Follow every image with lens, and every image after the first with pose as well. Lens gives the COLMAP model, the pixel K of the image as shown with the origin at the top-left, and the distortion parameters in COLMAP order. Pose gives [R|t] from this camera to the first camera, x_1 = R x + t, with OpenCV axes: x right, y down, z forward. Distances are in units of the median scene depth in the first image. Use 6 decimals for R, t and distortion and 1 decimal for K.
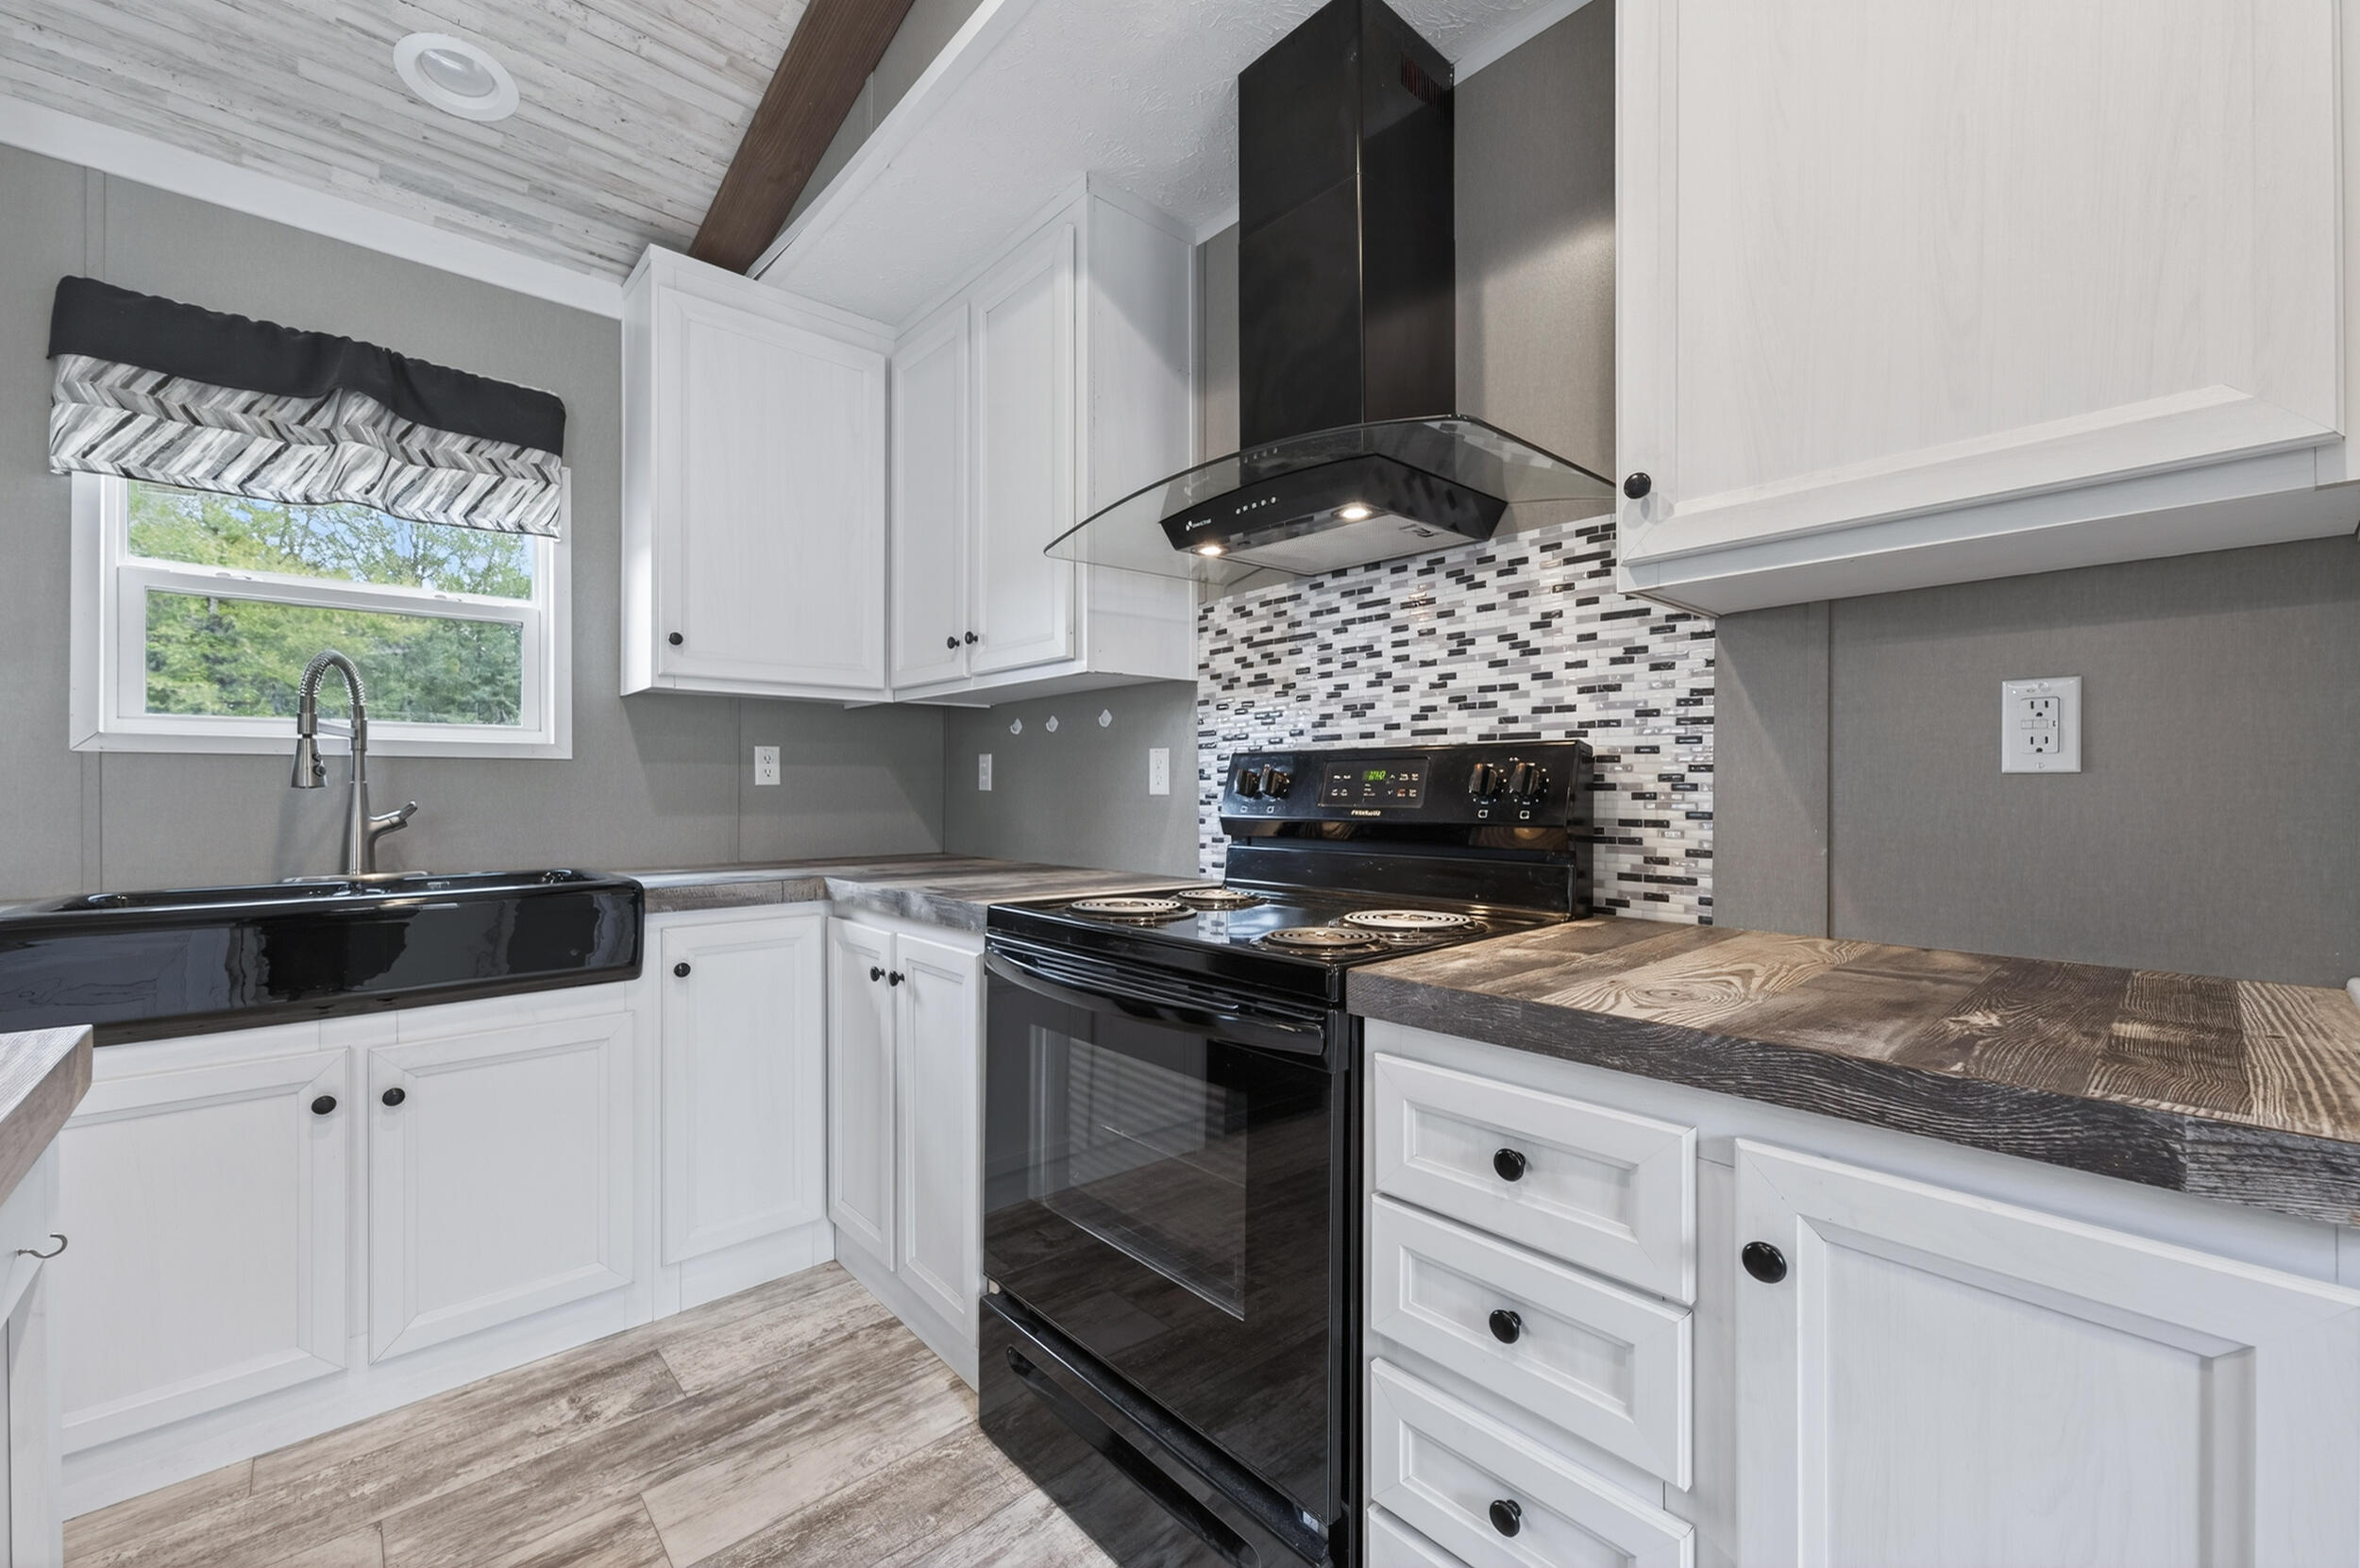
lens RADIAL K [[945.6, 0, 1219.4], [0, 945.6, 783.1], [0, 0, 1]] dist [-0.006003, 0.002501]
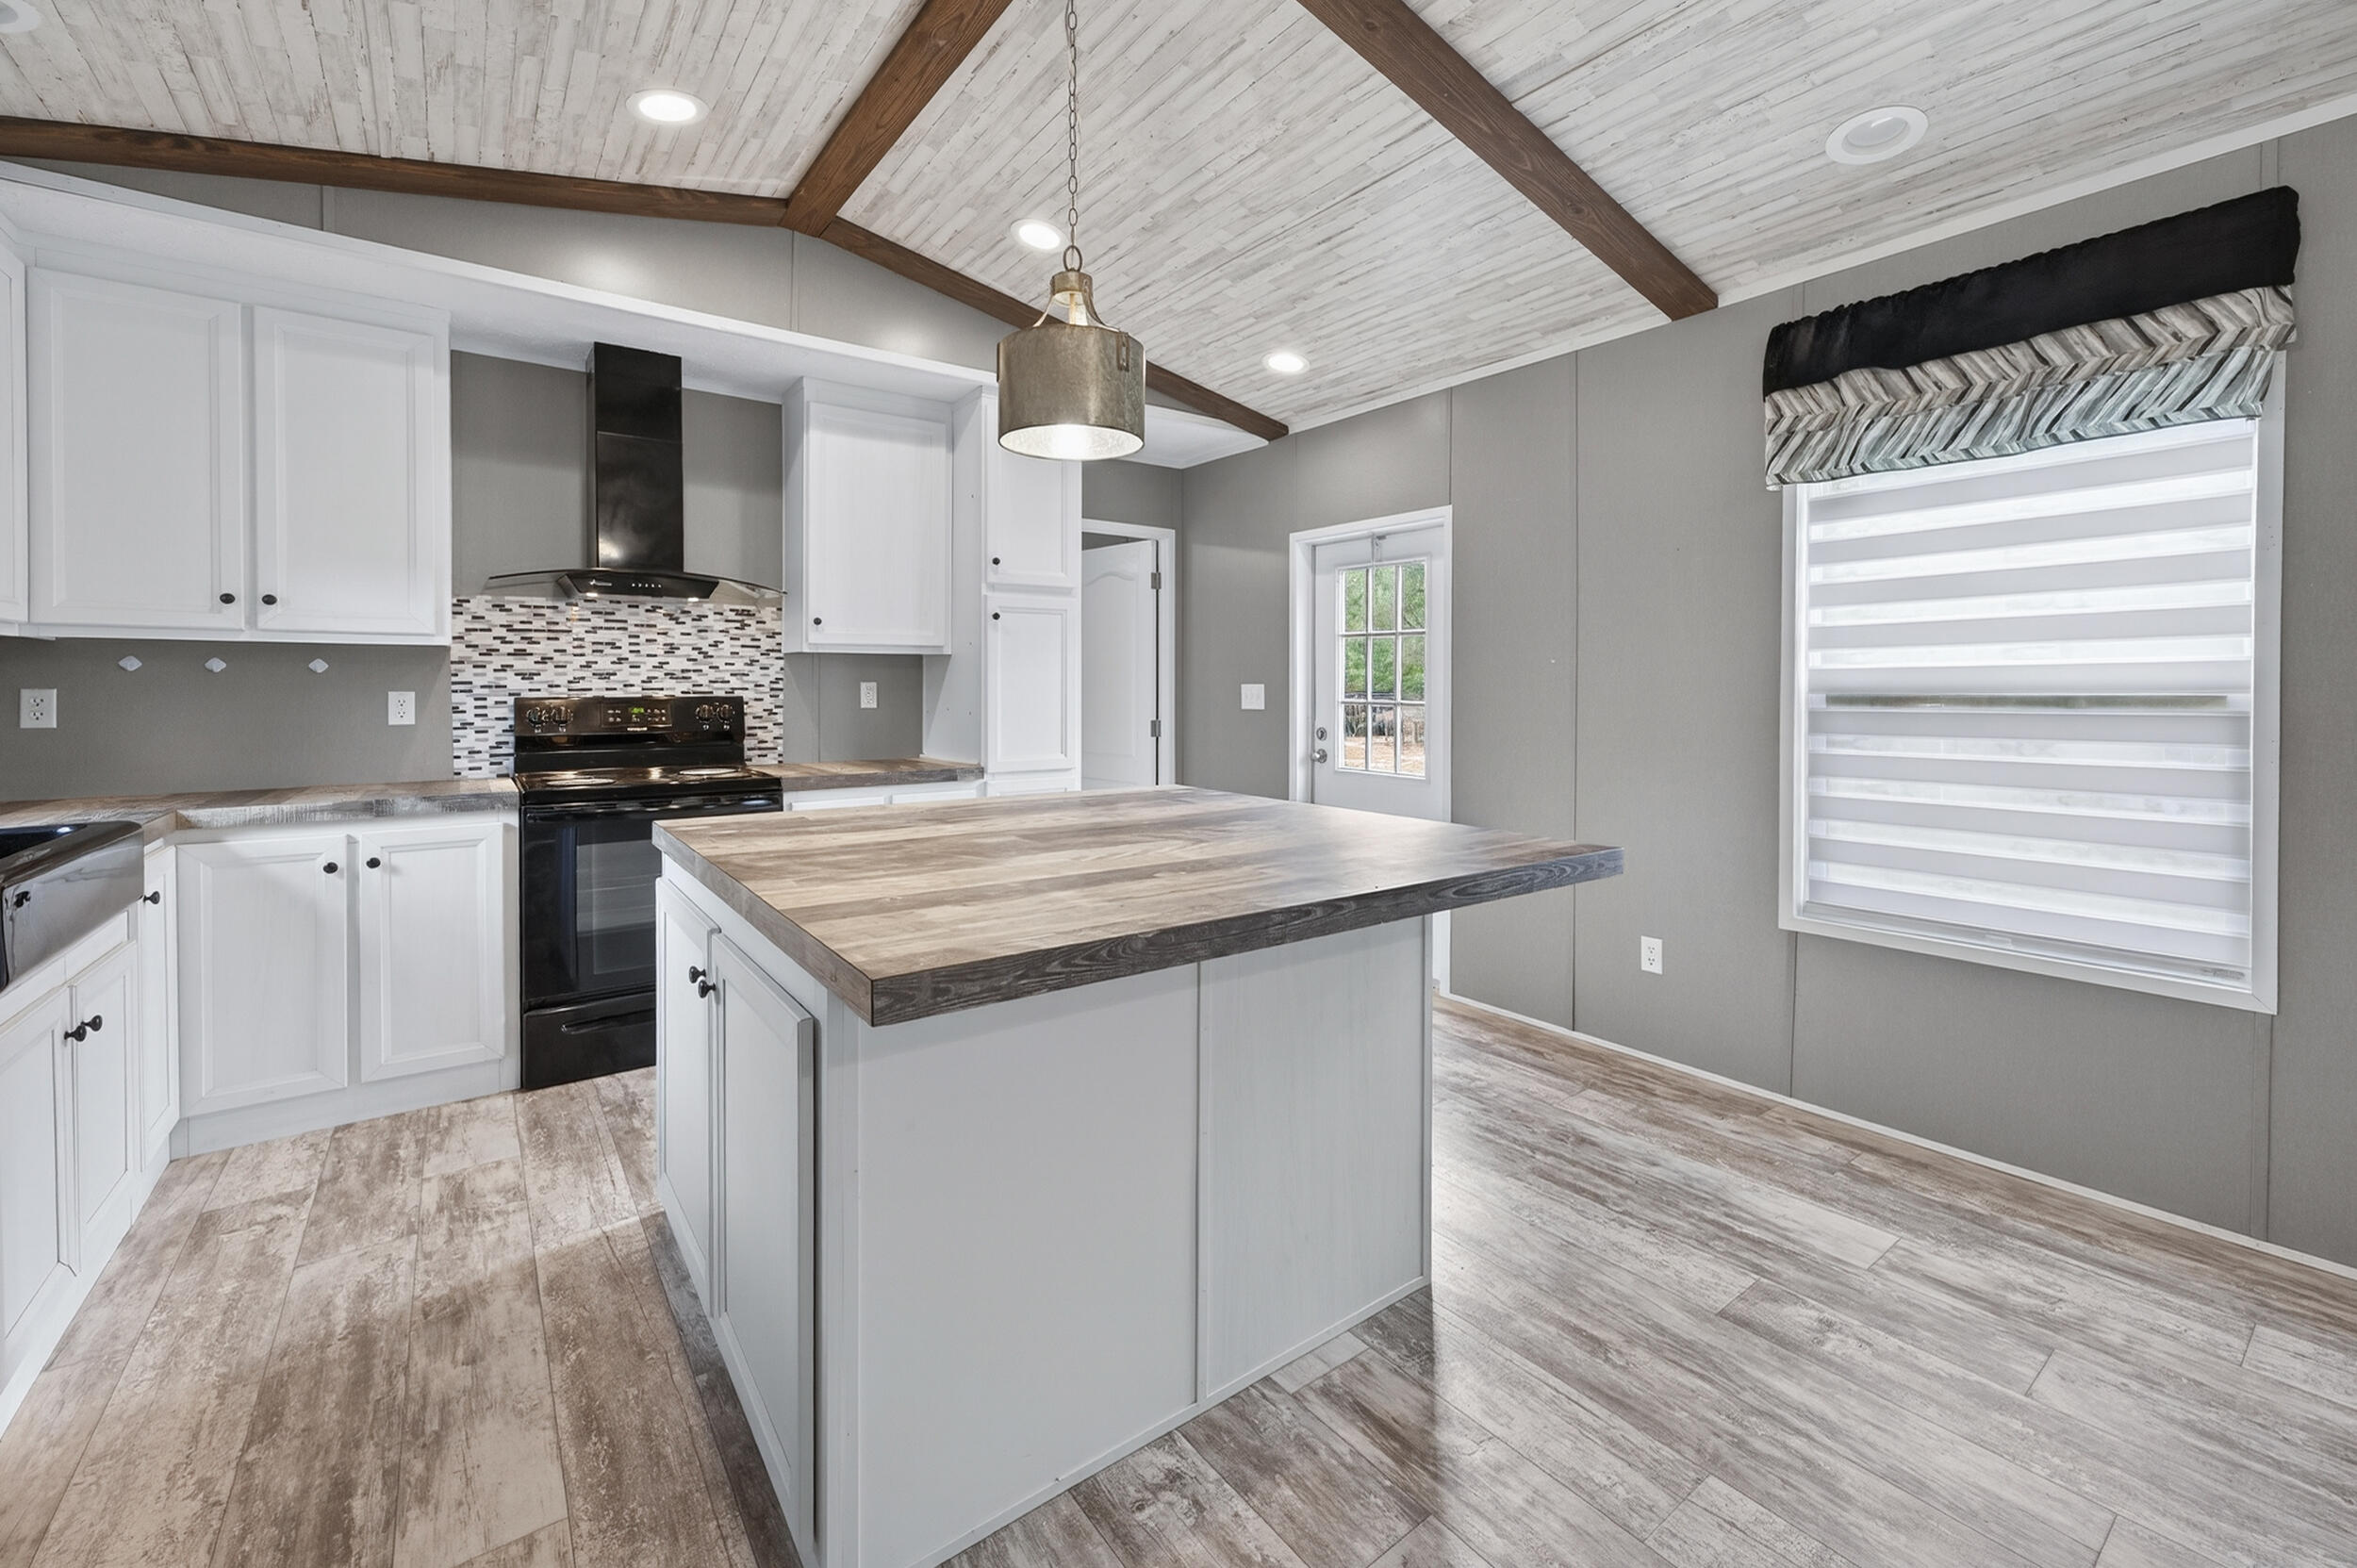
lens RADIAL K [[944.4, 0, 1187.3], [0, 944.4, 719.6], [0, 0, 1]] dist [-0.006003, 0.002501]
pose [[0.087292, -0.026047, 0.995842, -1.720992], [0.000456, 0.999659, 0.026107, -0.040943], [-0.996183, -0.001825, 0.087274, -0.335501]]
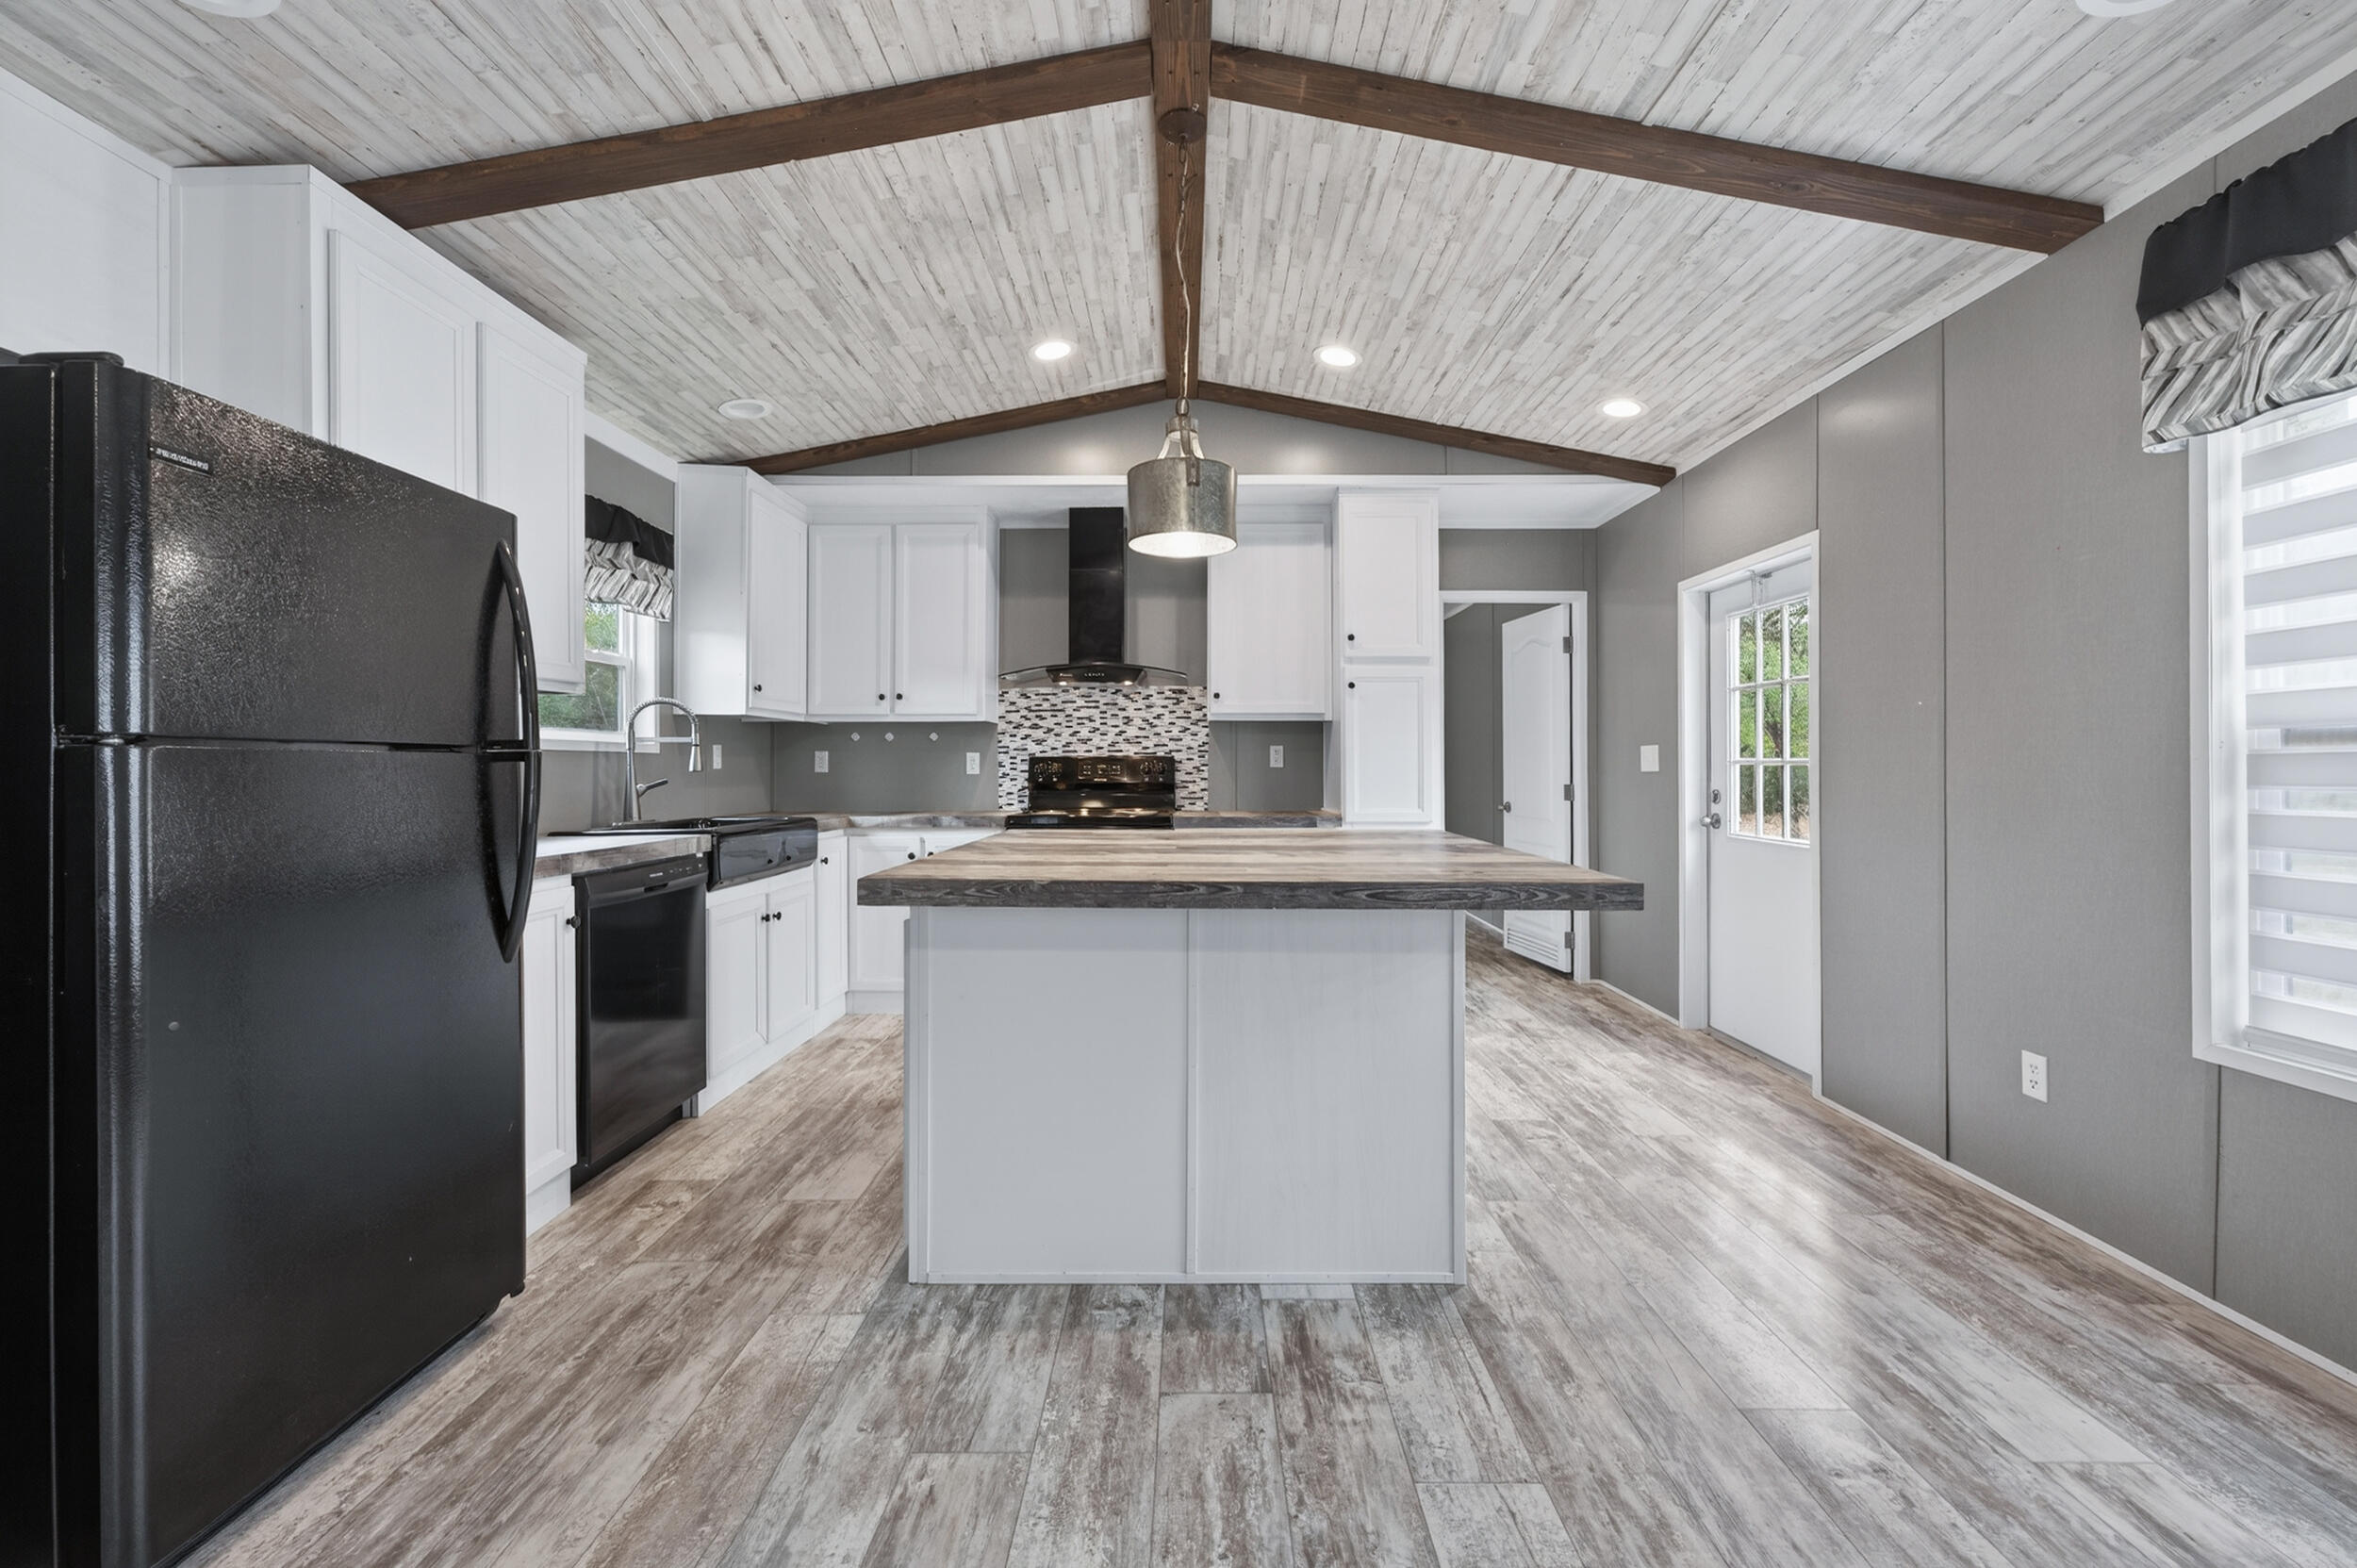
lens RADIAL K [[944.4, 0, 1208.9], [0, 944.4, 778.5], [0, 0, 1]] dist [-0.006003, 0.002501]
pose [[0.662452, -0.001112, 0.749103, -1.698102], [-0.002578, 0.999990, 0.003765, 0.016311], [-0.749100, -0.004425, 0.662442, -1.067498]]
